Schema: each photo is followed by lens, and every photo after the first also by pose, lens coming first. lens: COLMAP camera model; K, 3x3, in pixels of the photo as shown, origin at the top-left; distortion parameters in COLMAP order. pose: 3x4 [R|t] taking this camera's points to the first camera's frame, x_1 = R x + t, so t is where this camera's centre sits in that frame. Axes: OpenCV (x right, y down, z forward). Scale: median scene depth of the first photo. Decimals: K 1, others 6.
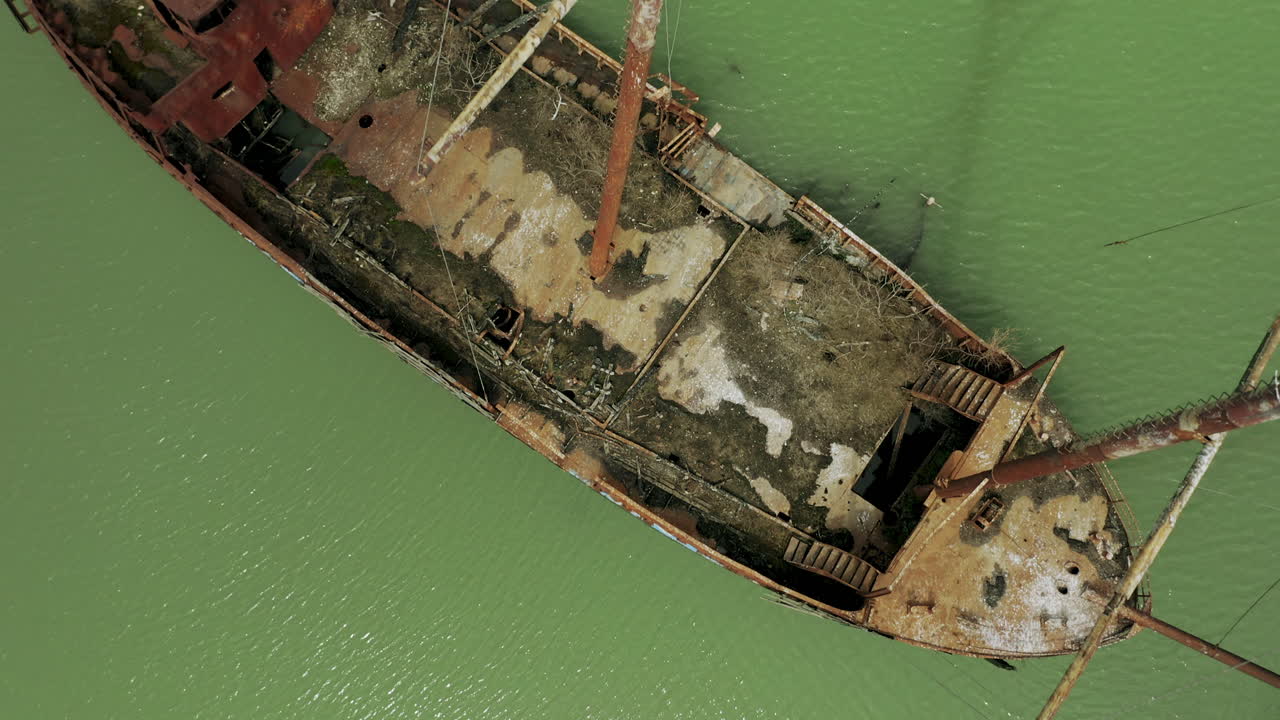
lens RADIAL K [[929.3, 0, 686.0], [0, 929.3, 364.6], [0, 0, 1]] dist [0.123511, -0.350561]
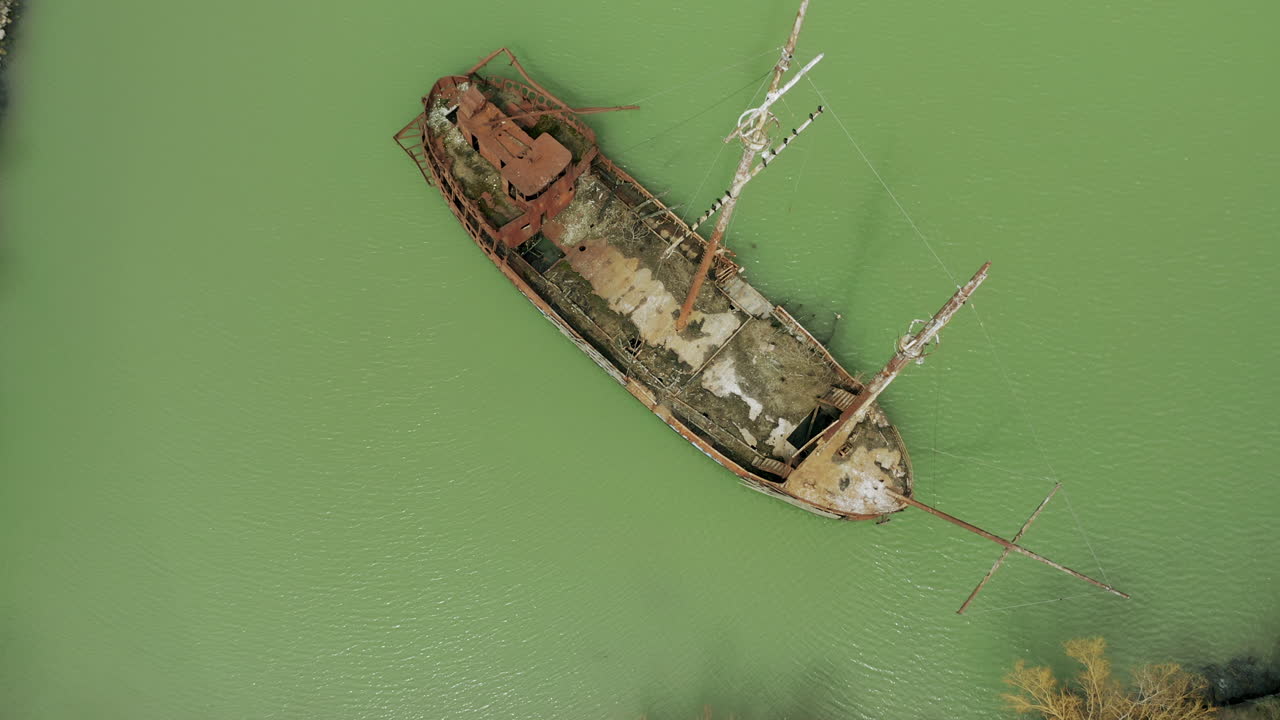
lens RADIAL K [[929.3, 0, 686.0], [0, 929.3, 364.6], [0, 0, 1]] dist [0.123511, -0.350561]
pose [[0.992298, 0.122993, -0.014732, -0.039266], [-0.123599, 0.975188, -0.183663, 0.379392], [-0.008223, 0.184069, 0.982879, -1.101462]]
